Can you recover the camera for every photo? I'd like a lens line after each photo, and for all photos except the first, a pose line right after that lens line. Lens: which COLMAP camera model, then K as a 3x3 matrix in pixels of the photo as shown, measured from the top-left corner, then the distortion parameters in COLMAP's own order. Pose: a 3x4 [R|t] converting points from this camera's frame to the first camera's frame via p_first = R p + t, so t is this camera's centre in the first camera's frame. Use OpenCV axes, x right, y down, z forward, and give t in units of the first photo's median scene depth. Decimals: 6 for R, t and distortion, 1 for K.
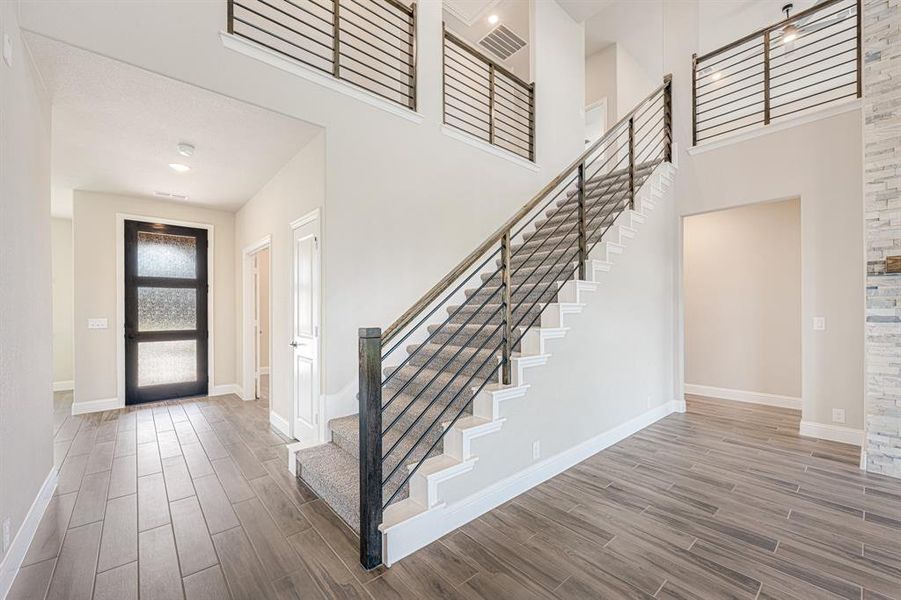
lens RADIAL K [[362.3, 0, 454.6], [0, 362.3, 303.9], [0, 0, 1]] dist [-0.001768, -0.000106]
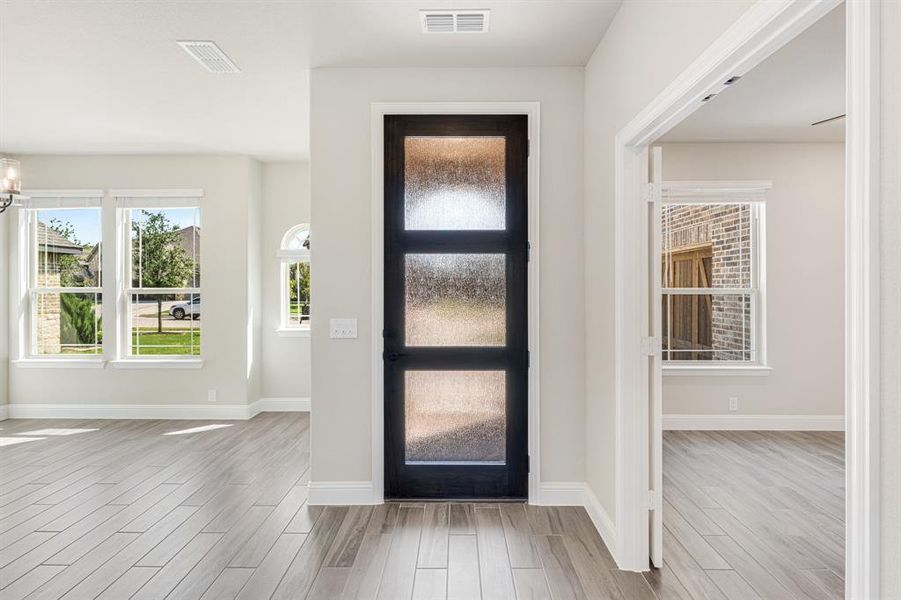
lens RADIAL K [[362.3, 0, 454.6], [0, 362.3, 303.9], [0, 0, 1]] dist [-0.001768, -0.000106]
pose [[0.733926, 0.025709, -0.678743, -0.476496], [0.002161, 0.999190, 0.040185, 0.000816], [0.679226, -0.030959, 0.733276, 0.657708]]
